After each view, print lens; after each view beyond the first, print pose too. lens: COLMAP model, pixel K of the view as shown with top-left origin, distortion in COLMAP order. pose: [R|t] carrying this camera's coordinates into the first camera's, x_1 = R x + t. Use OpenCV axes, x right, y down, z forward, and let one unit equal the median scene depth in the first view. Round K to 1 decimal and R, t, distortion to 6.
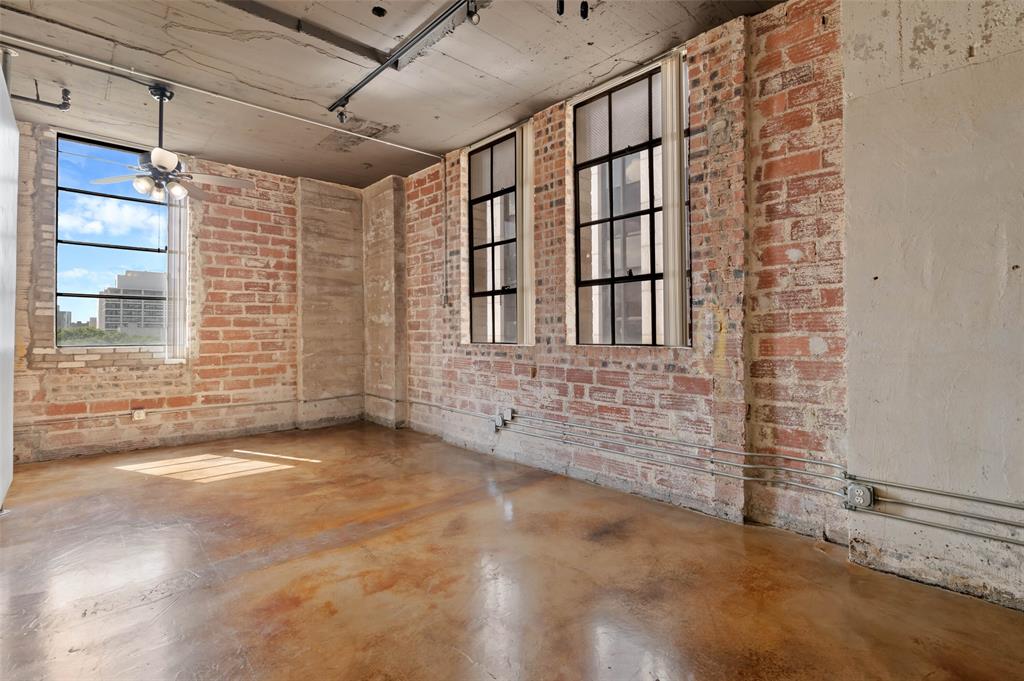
lens RADIAL K [[481.4, 0, 511.7], [0, 481.4, 328.5], [0, 0, 1]] dist [-0.003563, -0.000088]
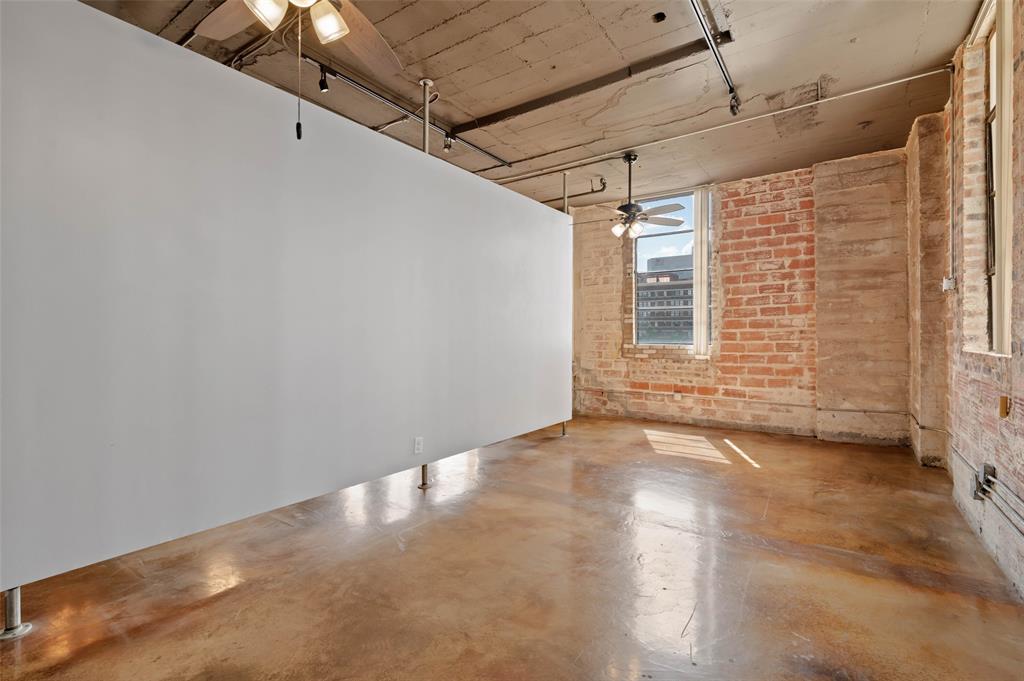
lens RADIAL K [[471.2, 0, 512.0], [0, 471.2, 340.5], [0, 0, 1]] dist [-0.002012, -0.000190]
pose [[0.206901, 0.012361, -0.978284, 0.354343], [0.011124, 0.999826, 0.014985, 0.001759], [0.978299, -0.013983, 0.206727, 0.268135]]
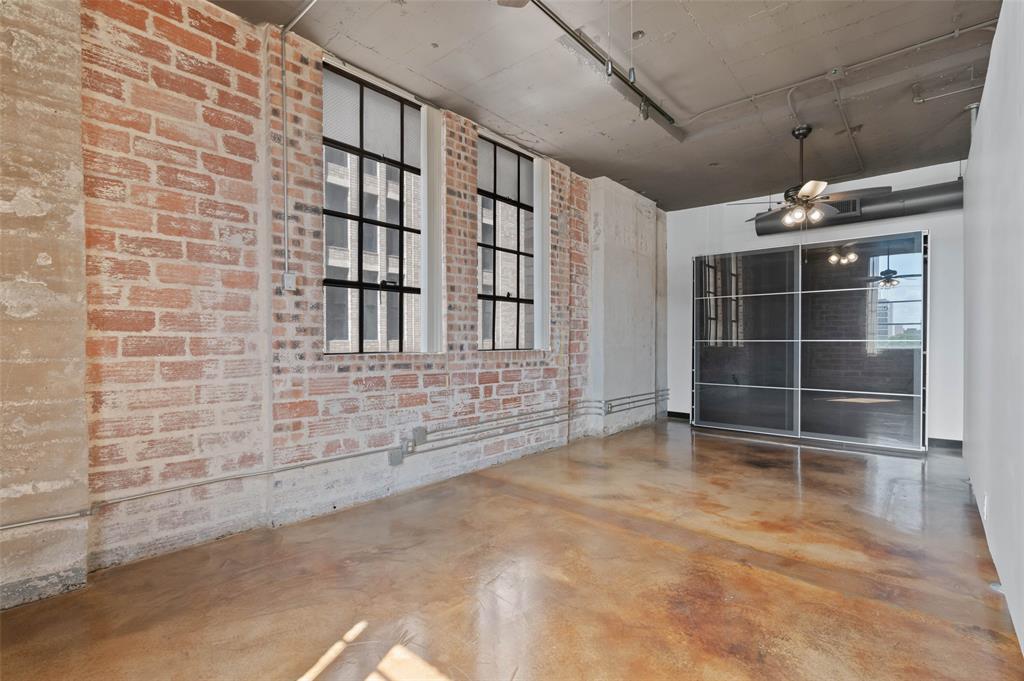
lens RADIAL K [[472.5, 0, 520.9], [0, 472.5, 347.1], [0, 0, 1]] dist [-0.004806, -0.000692]
pose [[-0.109352, -0.008604, 0.993966, -0.712943], [-0.010050, 0.999921, 0.007550, 0.011856], [-0.993952, -0.009164, -0.109430, 0.757189]]
